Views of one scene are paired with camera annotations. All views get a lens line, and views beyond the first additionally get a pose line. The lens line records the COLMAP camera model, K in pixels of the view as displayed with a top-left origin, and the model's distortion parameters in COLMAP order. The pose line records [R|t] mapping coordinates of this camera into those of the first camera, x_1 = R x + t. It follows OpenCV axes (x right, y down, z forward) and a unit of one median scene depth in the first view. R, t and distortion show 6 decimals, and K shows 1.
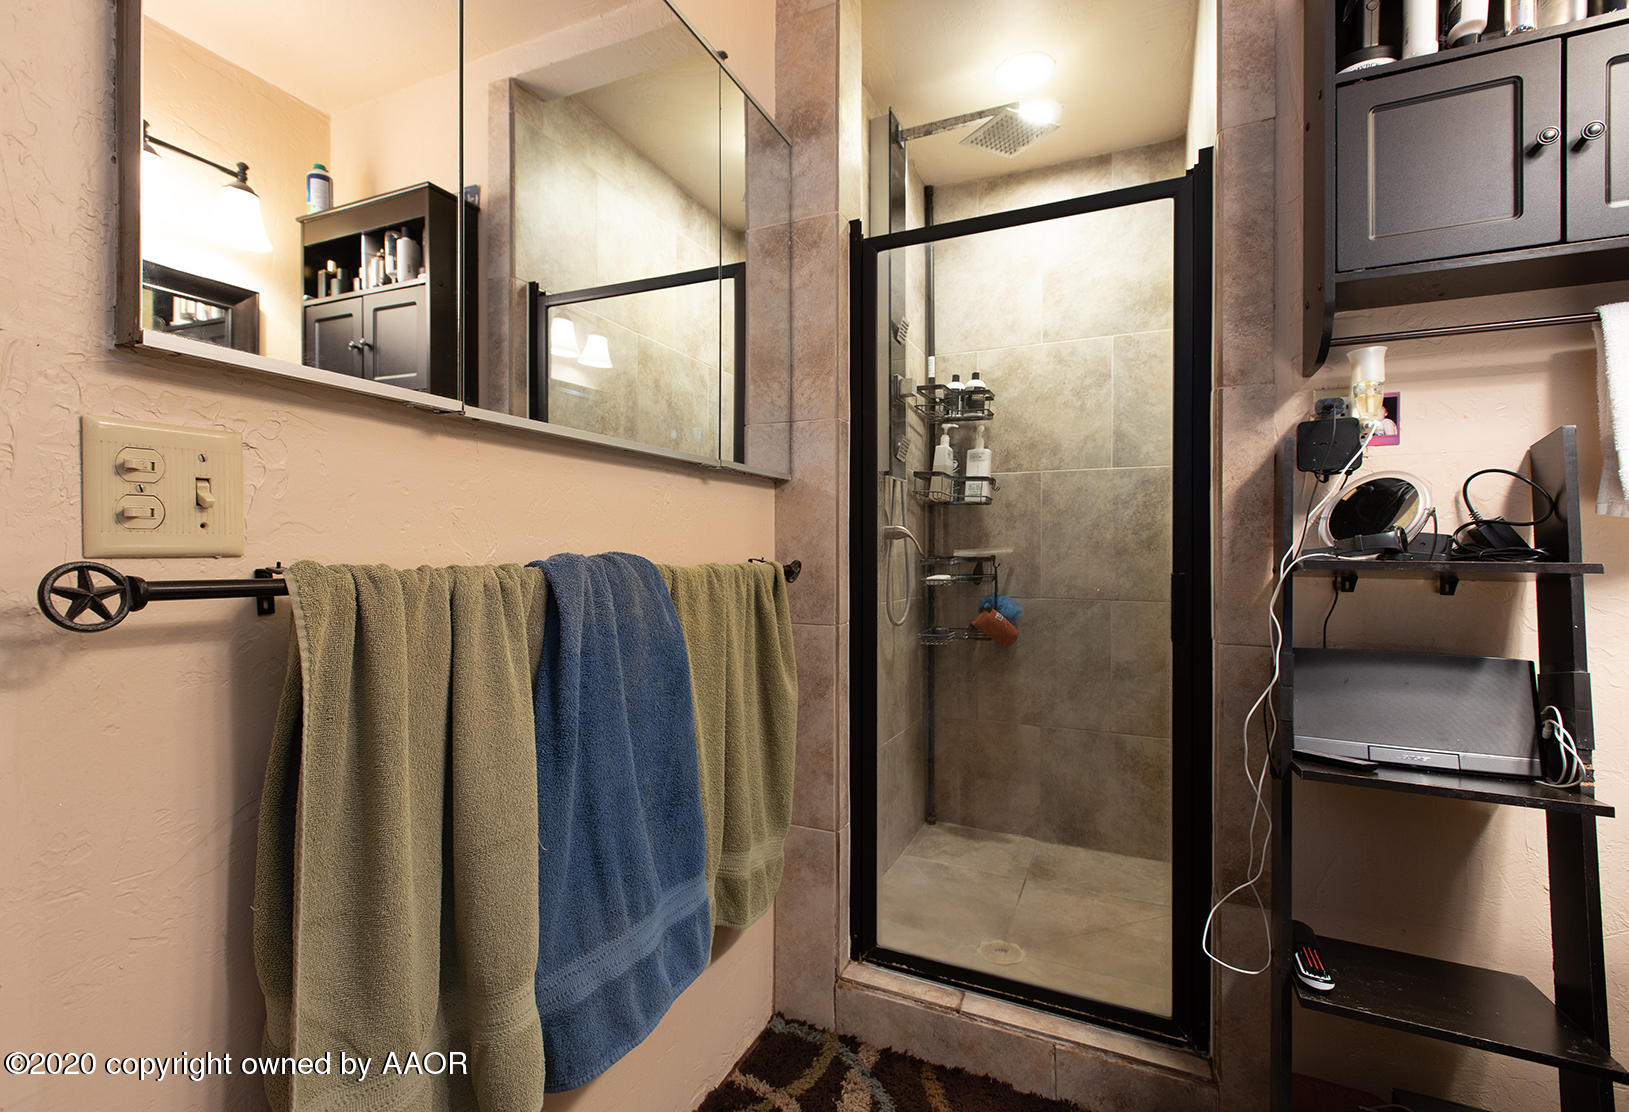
lens RADIAL K [[753.4, 0, 814.5], [0, 753.4, 556.0], [0, 0, 1]] dist [0.012431, -0.000451]
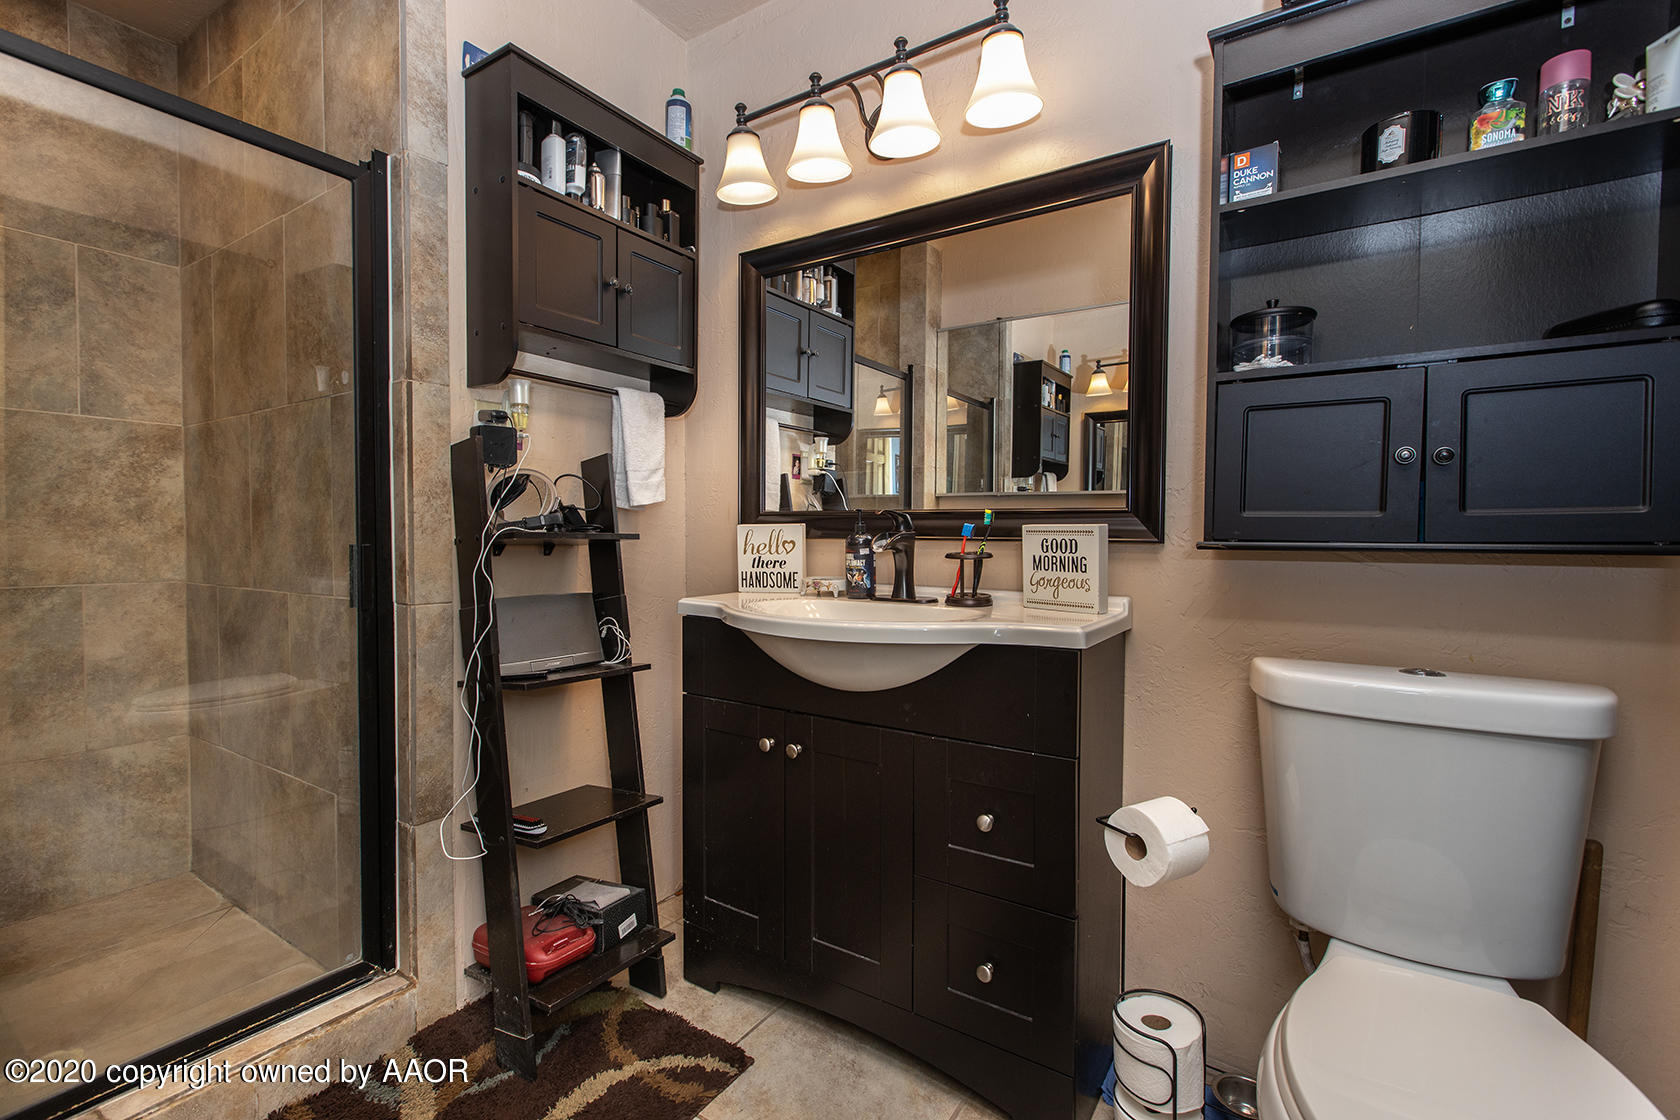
lens RADIAL K [[748.2, 0, 840.0], [0, 748.2, 560.0], [0, 0, 1]] dist [0.000881, 0.001016]
pose [[0.124897, -0.034584, 0.991567, -0.509164], [-0.002562, 0.999378, 0.035179, 0.006854], [-0.992166, -0.006934, 0.124731, 0.219853]]
